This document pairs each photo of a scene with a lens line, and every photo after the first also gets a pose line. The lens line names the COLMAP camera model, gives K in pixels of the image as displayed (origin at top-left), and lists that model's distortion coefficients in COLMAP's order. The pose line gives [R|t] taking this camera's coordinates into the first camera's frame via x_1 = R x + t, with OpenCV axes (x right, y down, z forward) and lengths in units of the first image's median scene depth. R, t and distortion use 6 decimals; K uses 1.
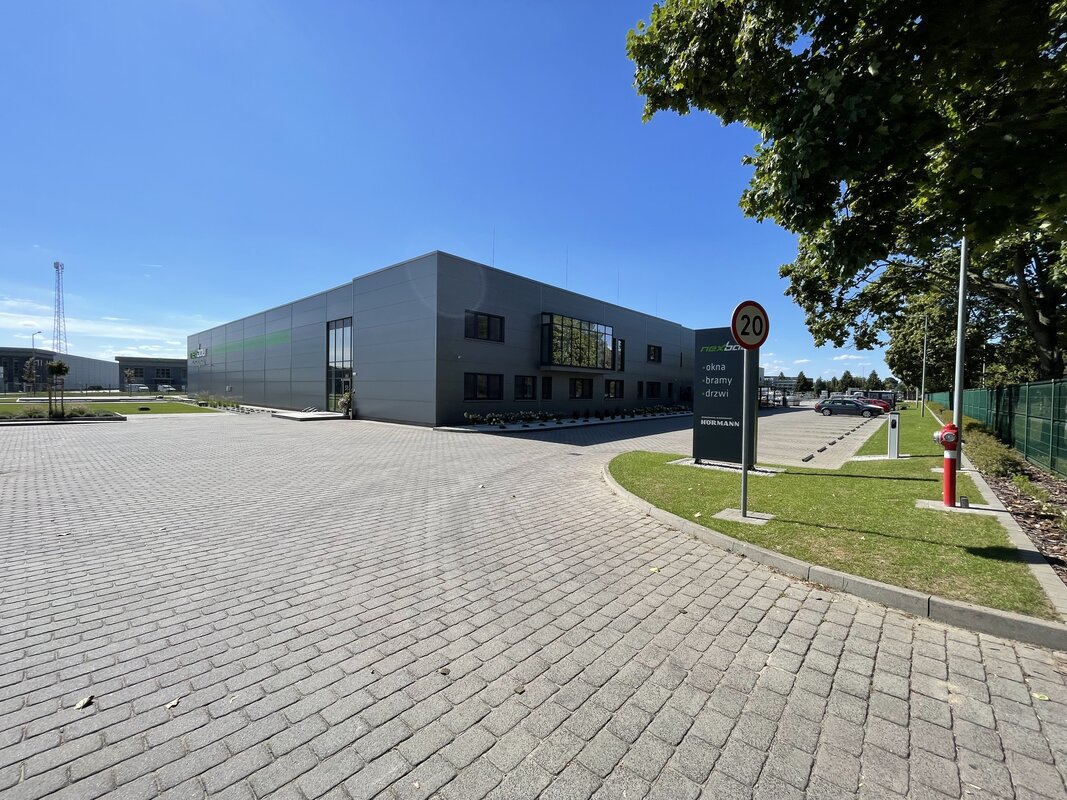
lens RADIAL K [[436.0, 0, 530.3], [0, 436.0, 402.7], [0, 0, 1]] dist [-0.000058, 0.000056]
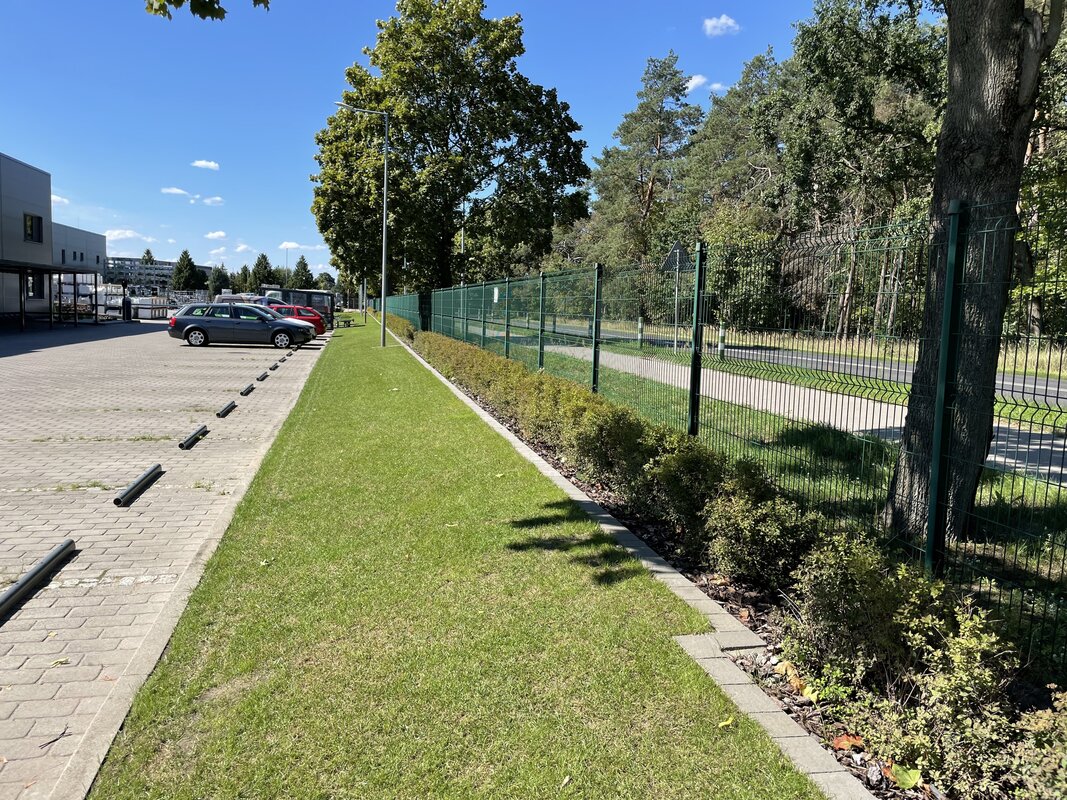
lens RADIAL K [[810.0, 0, 535.1], [0, 810.0, 383.9], [0, 0, 1]] dist [0.085634, -0.108475]
pose [[0.590222, -0.071059, 0.804108, 0.319929], [0.000485, 0.996149, 0.087674, -0.001516], [-0.807241, -0.051357, 0.587983, 0.384310]]
